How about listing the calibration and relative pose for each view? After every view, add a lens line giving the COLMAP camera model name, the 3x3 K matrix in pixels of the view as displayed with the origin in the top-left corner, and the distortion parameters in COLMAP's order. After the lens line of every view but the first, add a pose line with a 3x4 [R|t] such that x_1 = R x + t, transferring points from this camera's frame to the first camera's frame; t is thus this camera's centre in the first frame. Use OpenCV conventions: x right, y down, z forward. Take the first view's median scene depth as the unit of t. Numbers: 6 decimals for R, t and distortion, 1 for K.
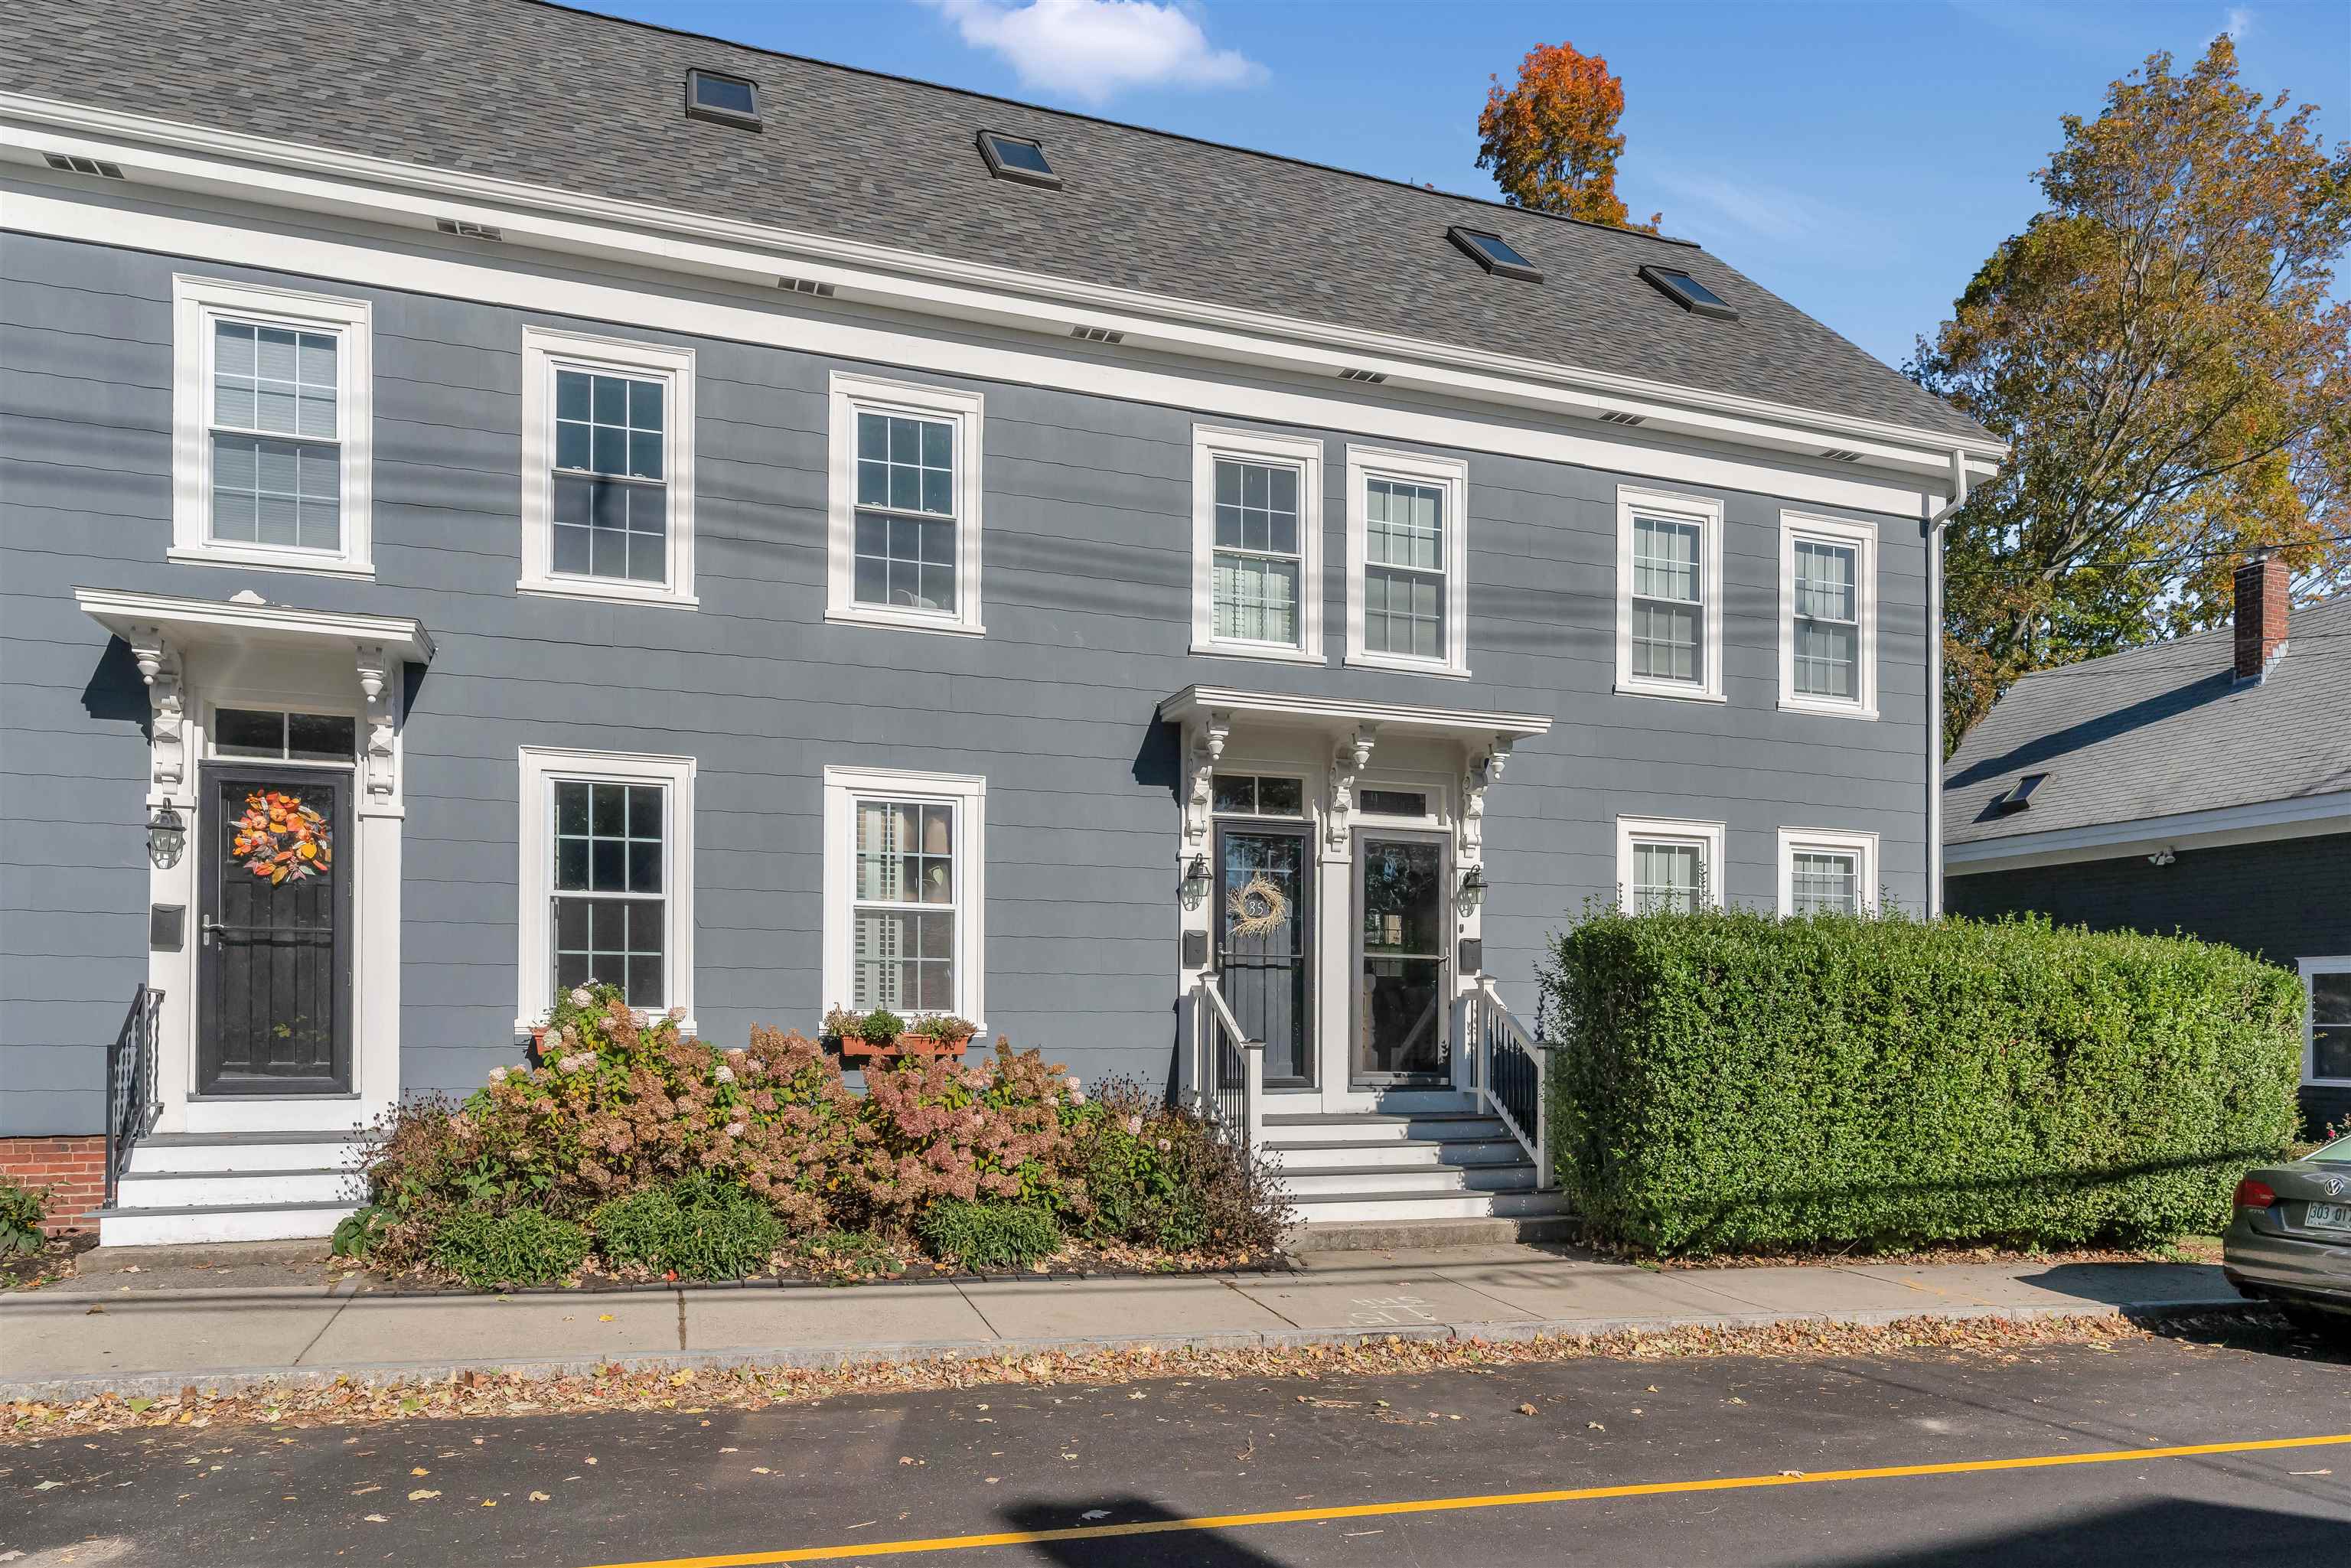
lens RADIAL K [[1518.9, 0, 1175.5], [0, 1518.9, 784.0], [0, 0, 1]] dist [-0.005068, 0.000383]
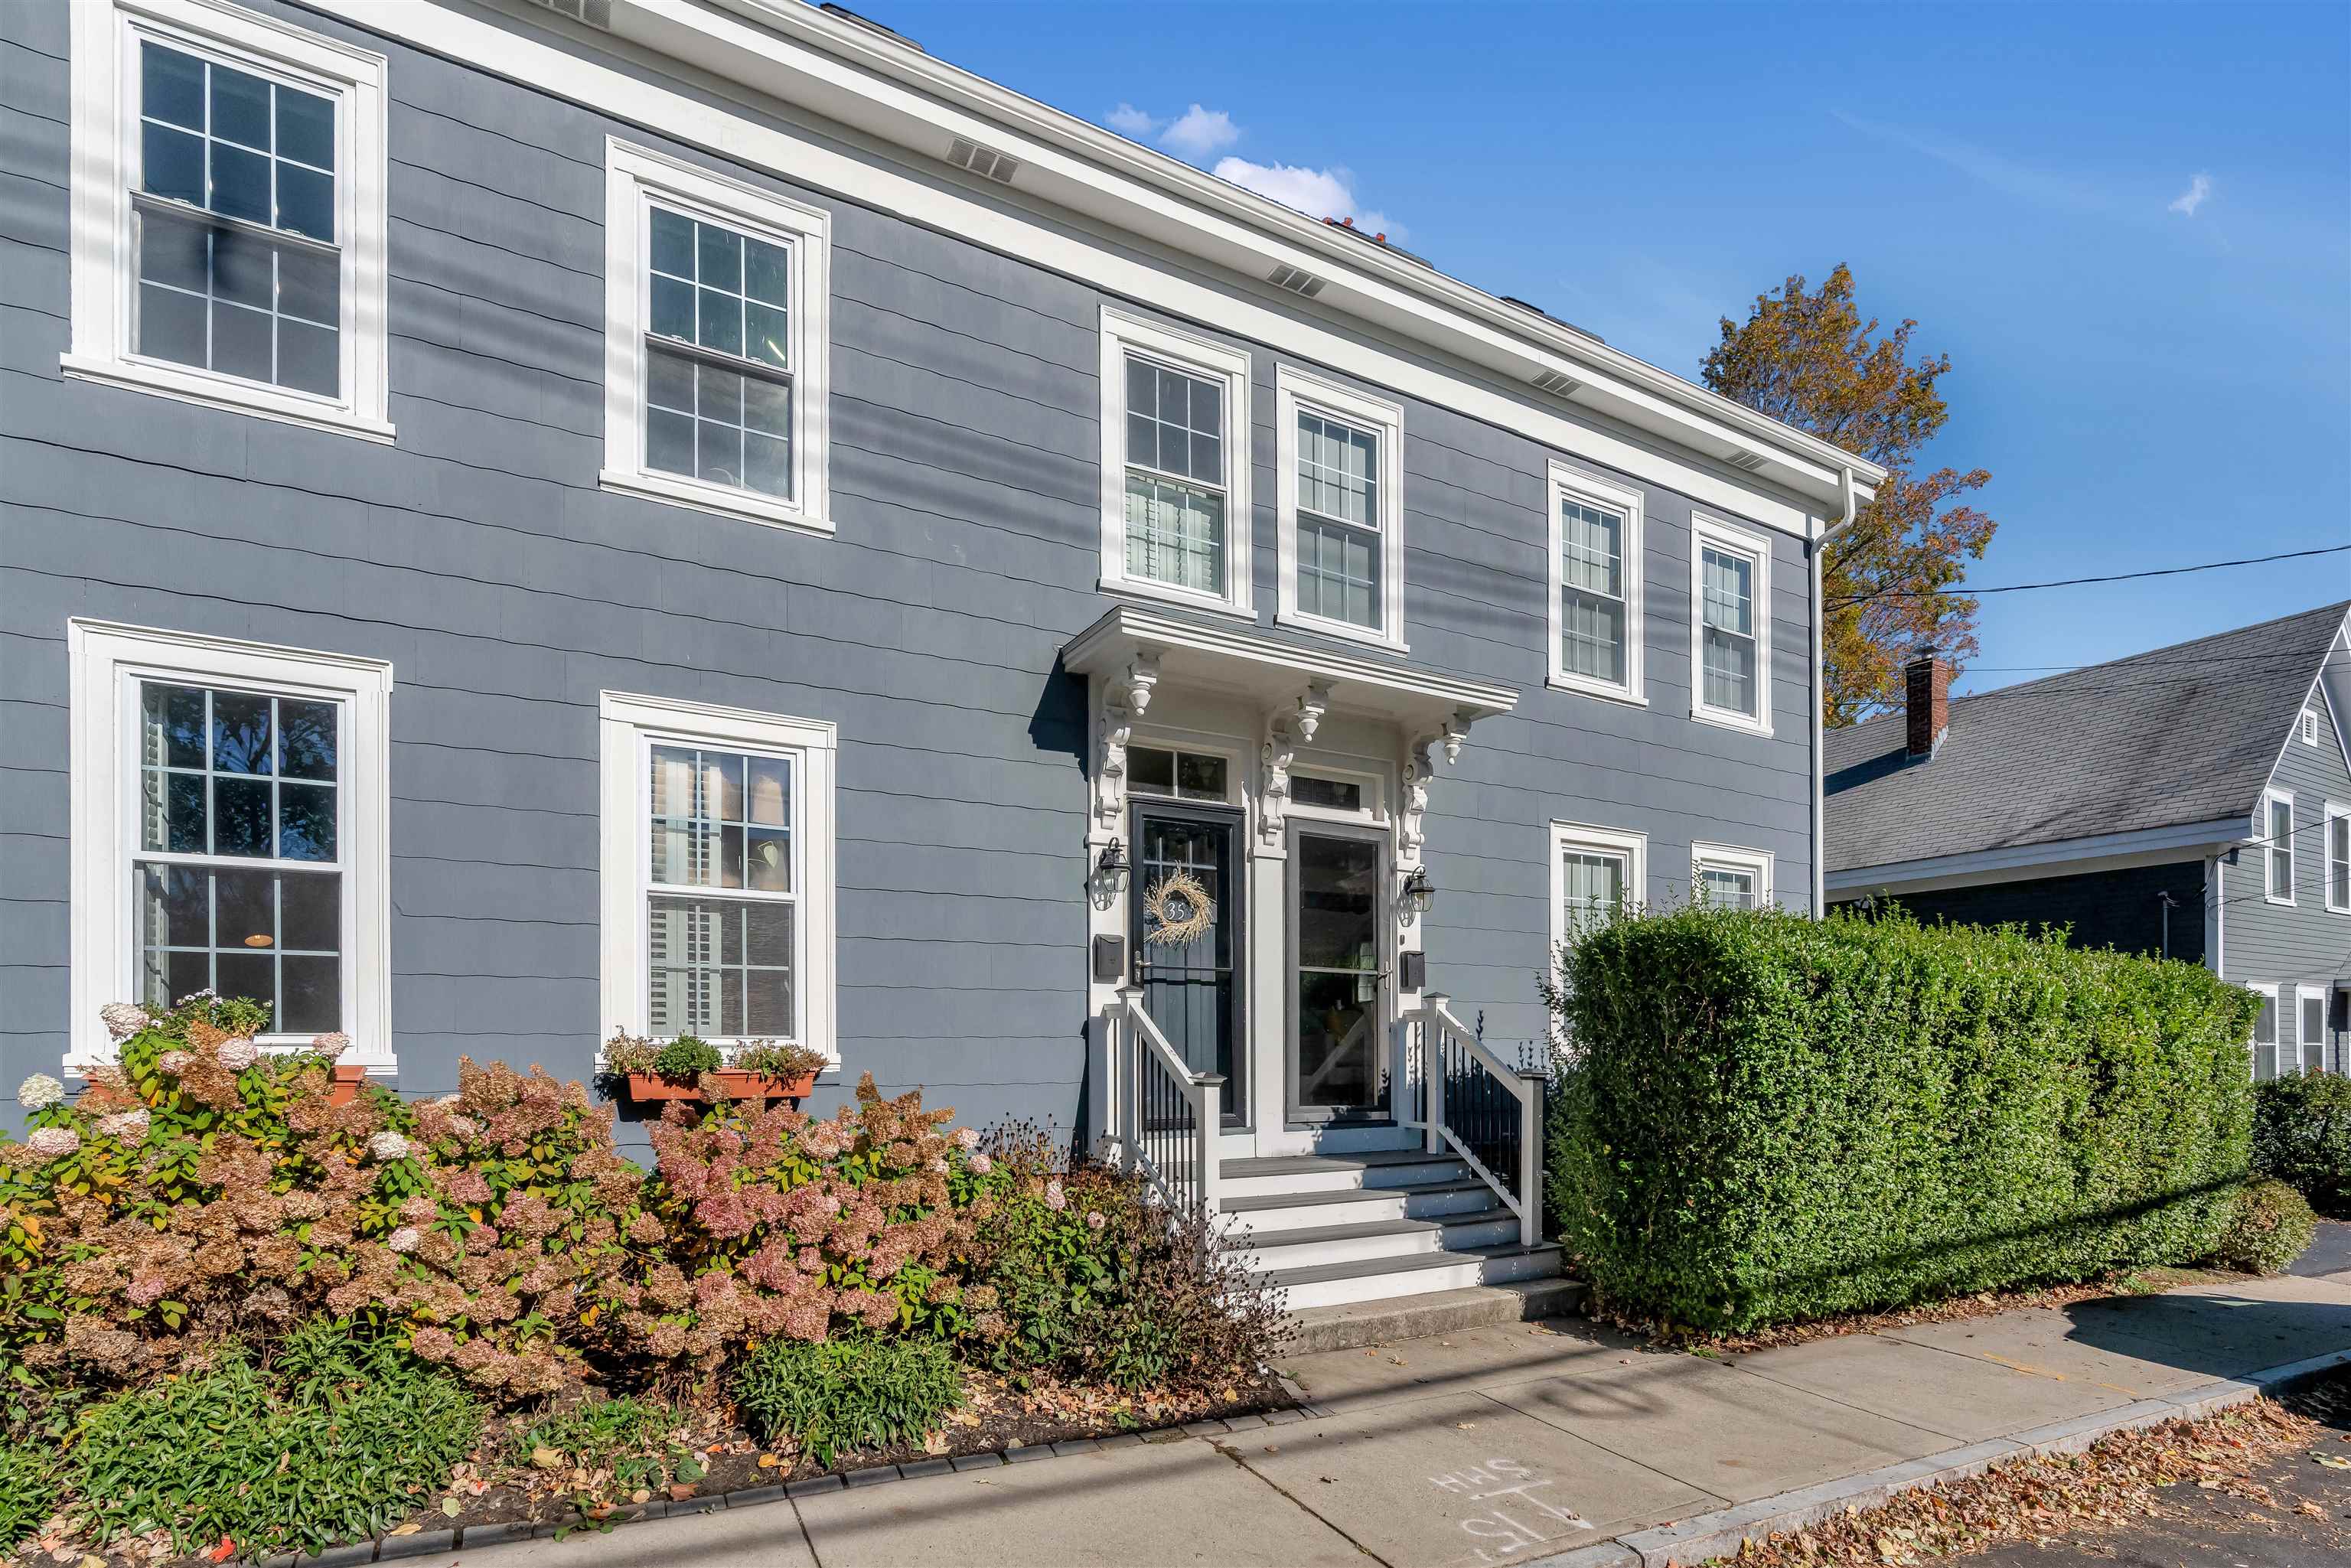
lens RADIAL K [[1098.2, 0, 1126.3], [0, 1098.2, 969.2], [0, 0, 1]] dist [-0.011682, 0.000797]
pose [[0.990416, 0.003849, 0.138062, -0.059754], [-0.015990, 0.996085, 0.086944, 0.067394], [-0.137186, -0.088319, 0.986600, 0.453254]]
